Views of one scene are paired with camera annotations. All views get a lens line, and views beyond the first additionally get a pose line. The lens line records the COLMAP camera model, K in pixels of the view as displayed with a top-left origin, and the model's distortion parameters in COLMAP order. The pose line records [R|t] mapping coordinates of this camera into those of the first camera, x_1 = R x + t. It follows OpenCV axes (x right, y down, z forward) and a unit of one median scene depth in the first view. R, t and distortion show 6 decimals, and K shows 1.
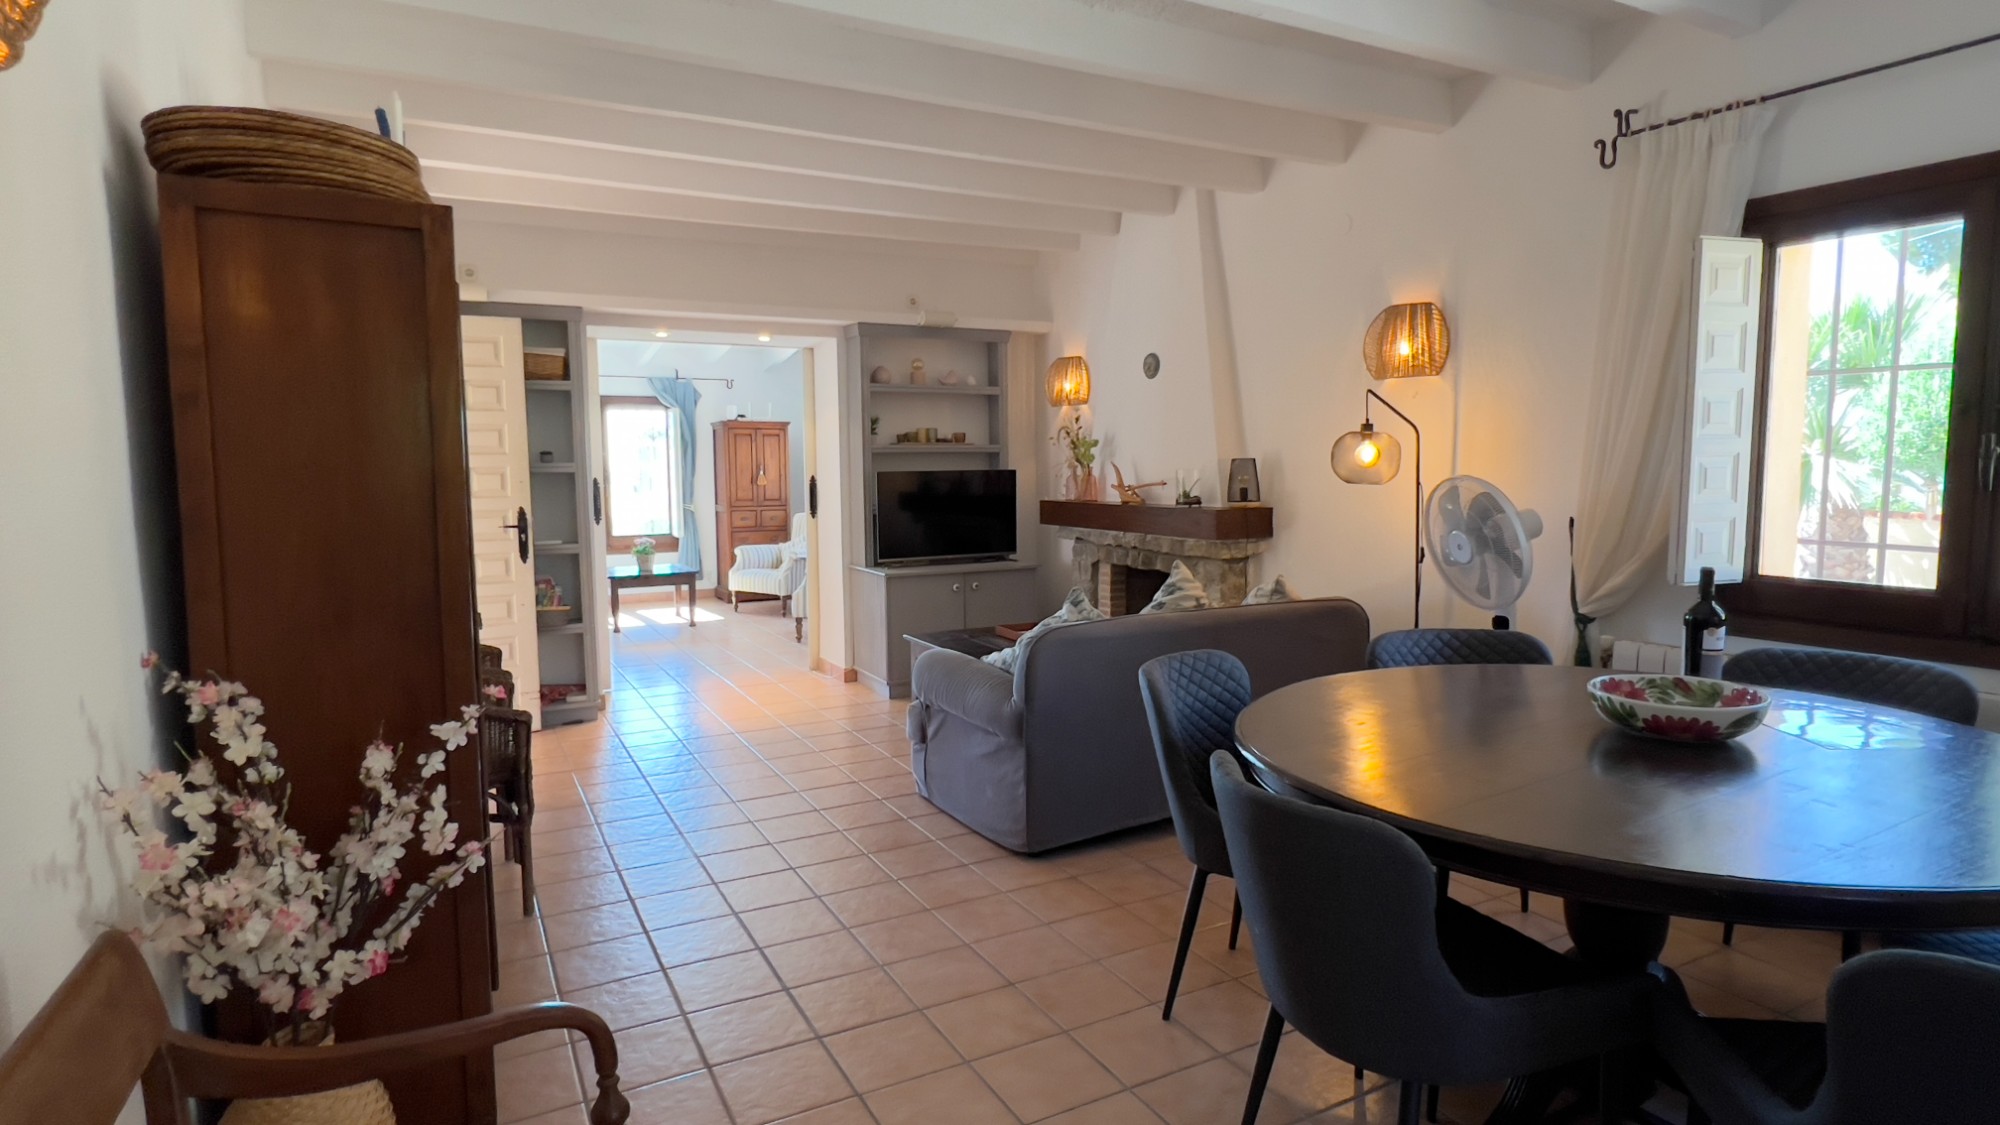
lens RADIAL K [[1051.8, 0, 1002.5], [0, 1051.8, 550.3], [0, 0, 1]] dist [-0.002389, -0.000545]
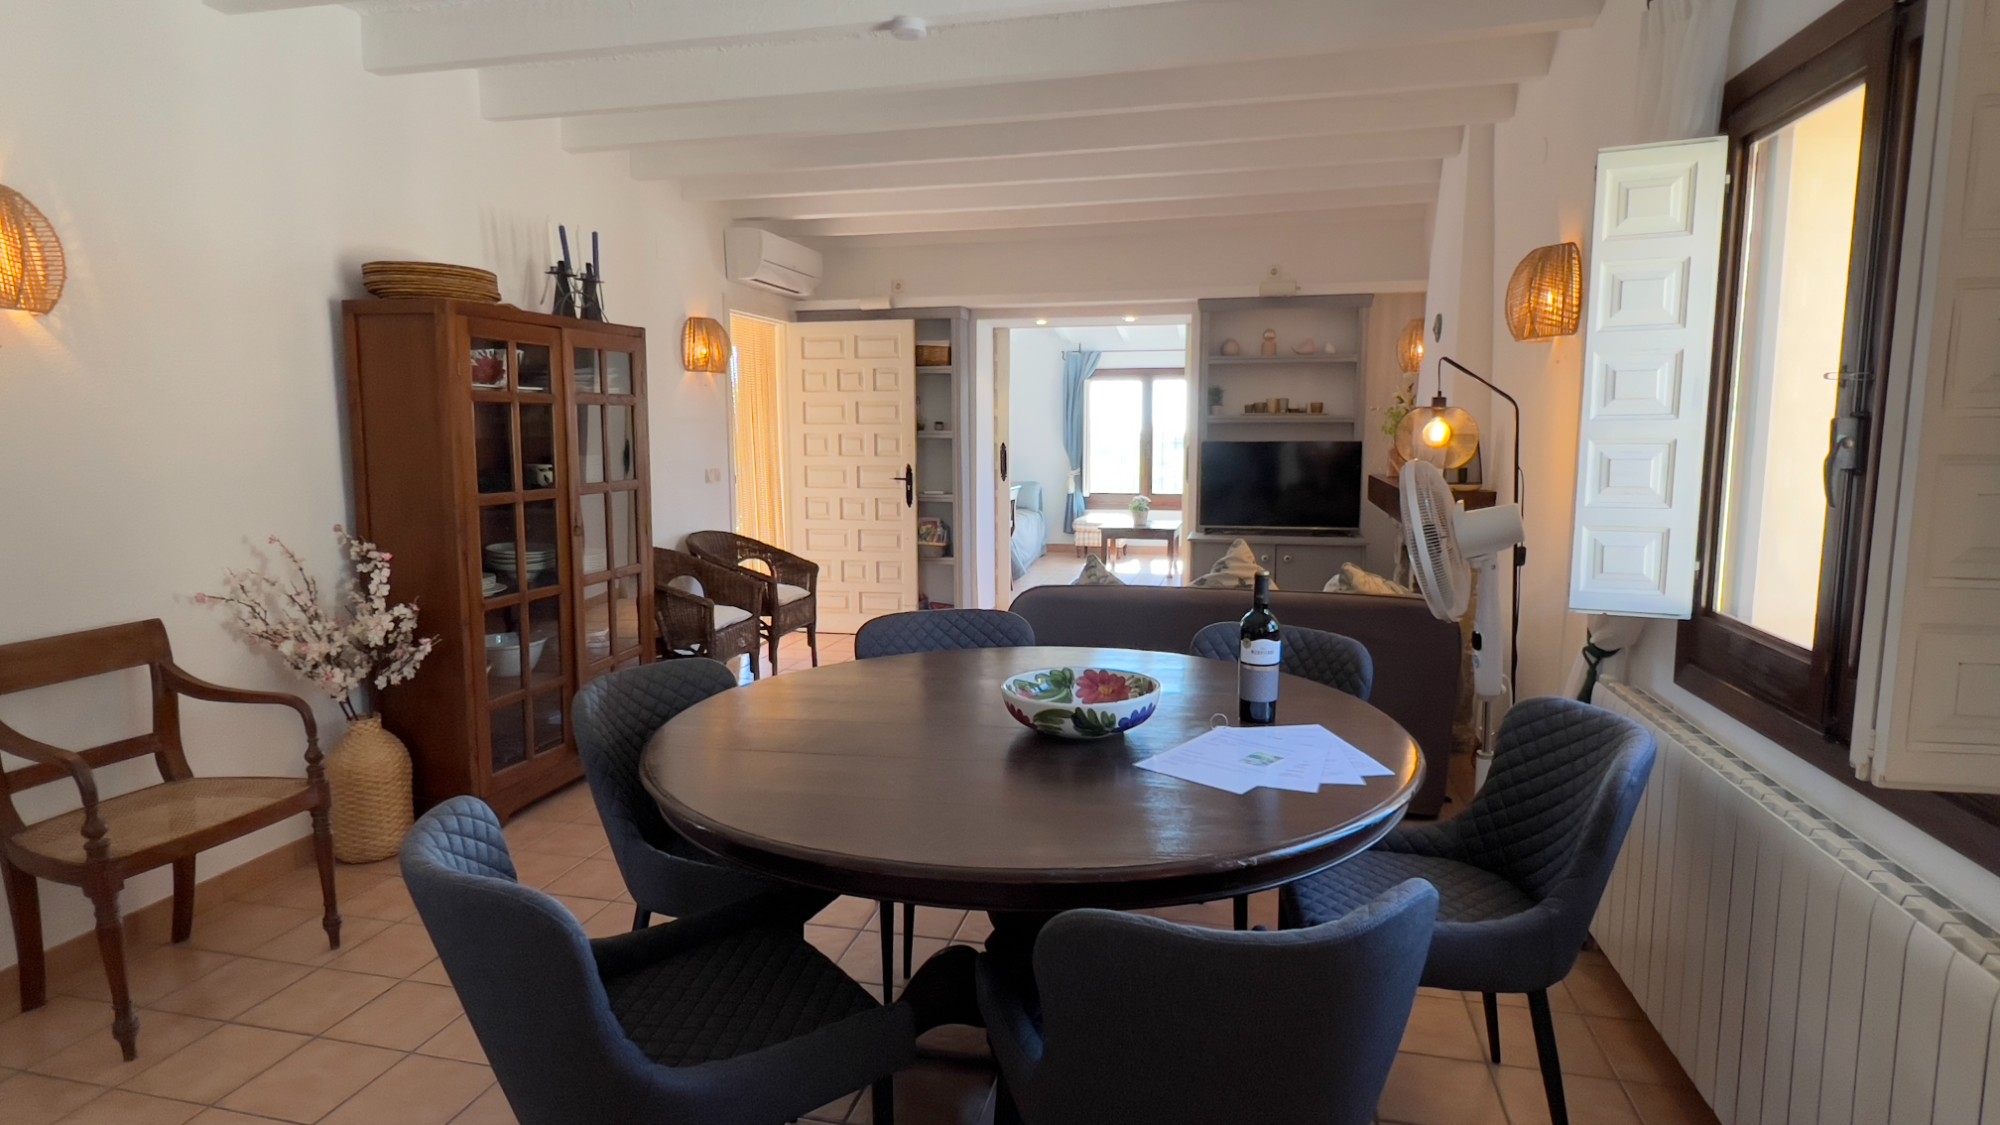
lens RADIAL K [[1051.8, 0, 996.0], [0, 1051.8, 567.0], [0, 0, 1]] dist [-0.002389, -0.000545]
pose [[0.745139, 0.095742, -0.660002, 0.488556], [-0.061079, 0.995279, 0.075420, -0.018465], [0.664107, -0.015886, 0.747469, 0.083844]]
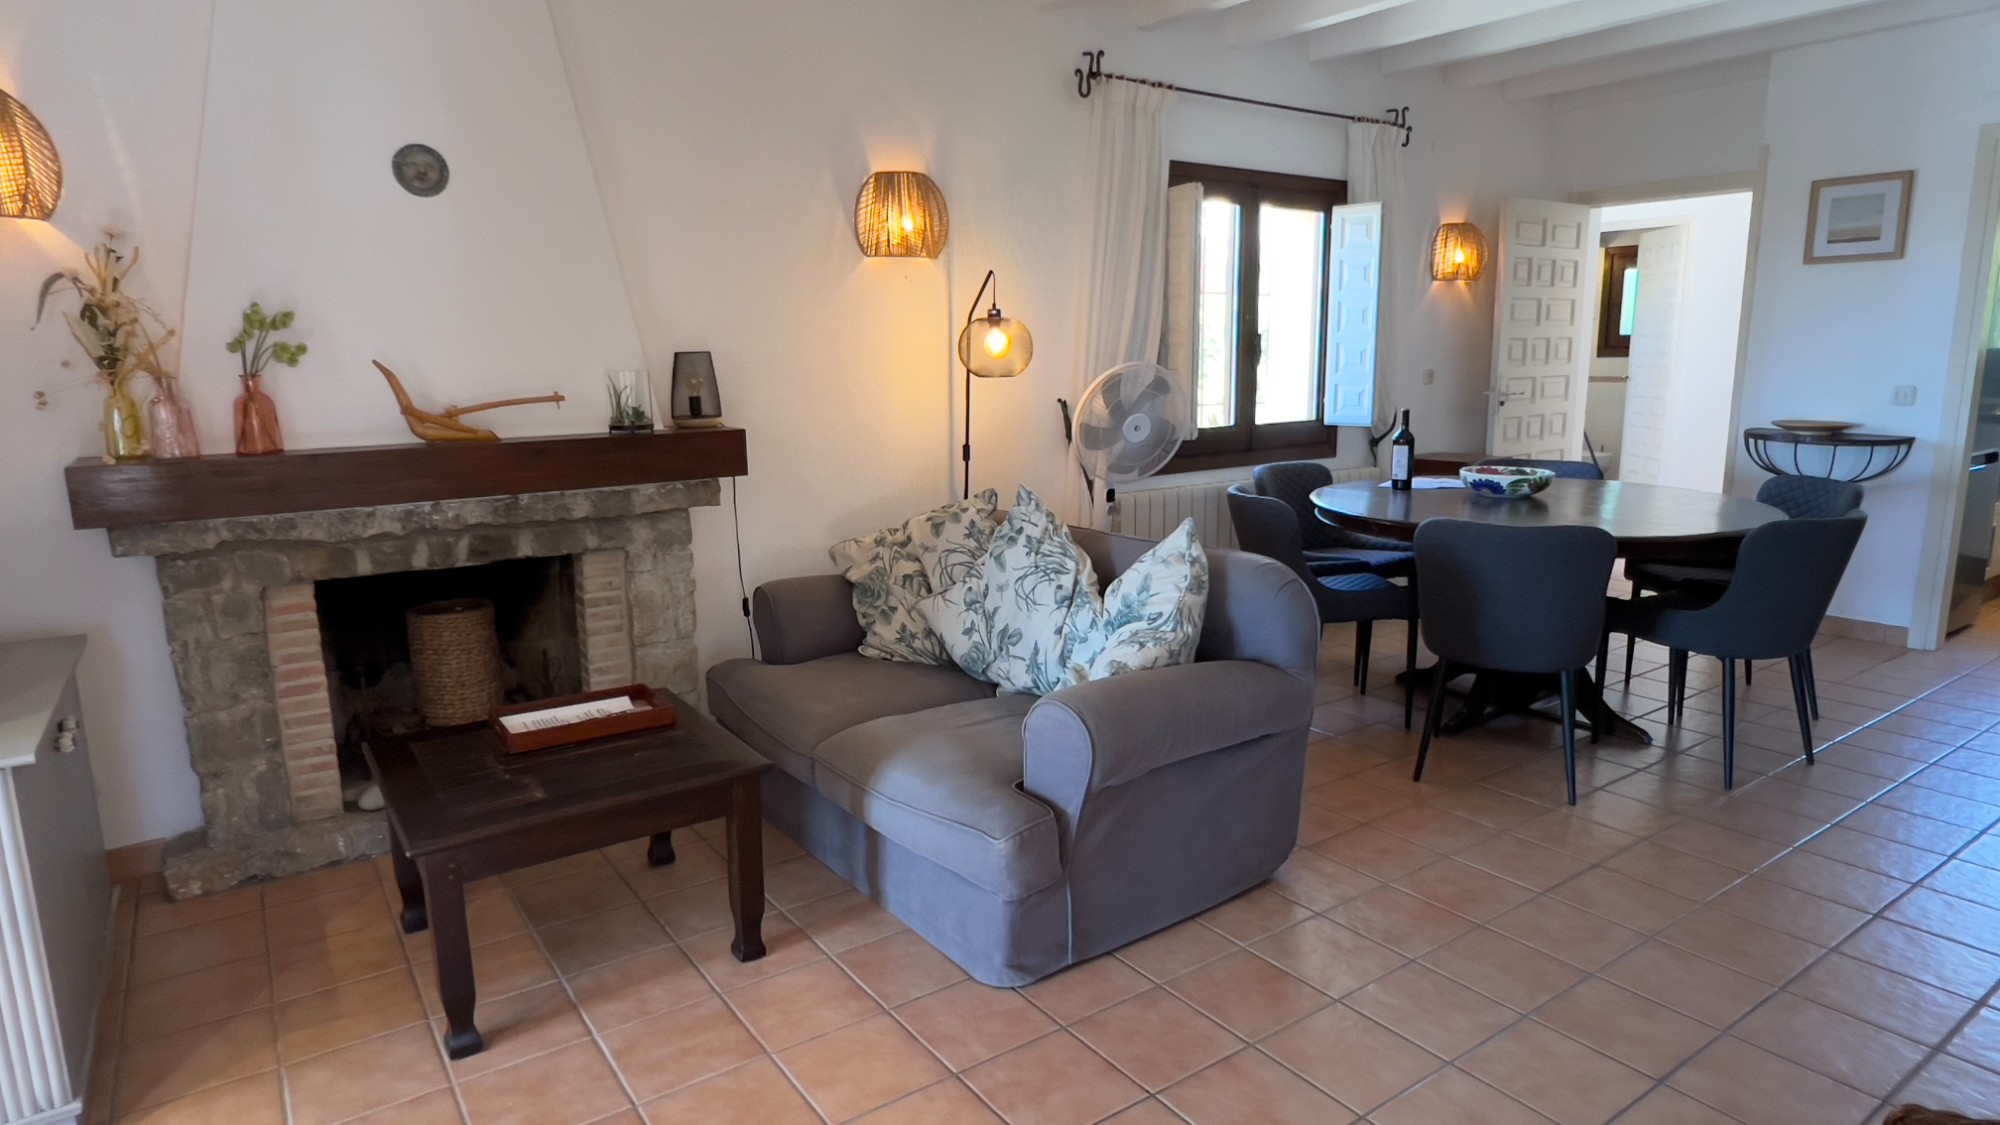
lens RADIAL K [[1129.3, 0, 996.4], [0, 1129.3, 570.4], [0, 0, 1]] dist [-0.000508, -0.003099]
pose [[-0.121404, -0.170366, 0.977873, -0.473715], [0.103014, 0.977678, 0.183121, -0.059014], [-0.987243, 0.122967, -0.101144, 0.838595]]
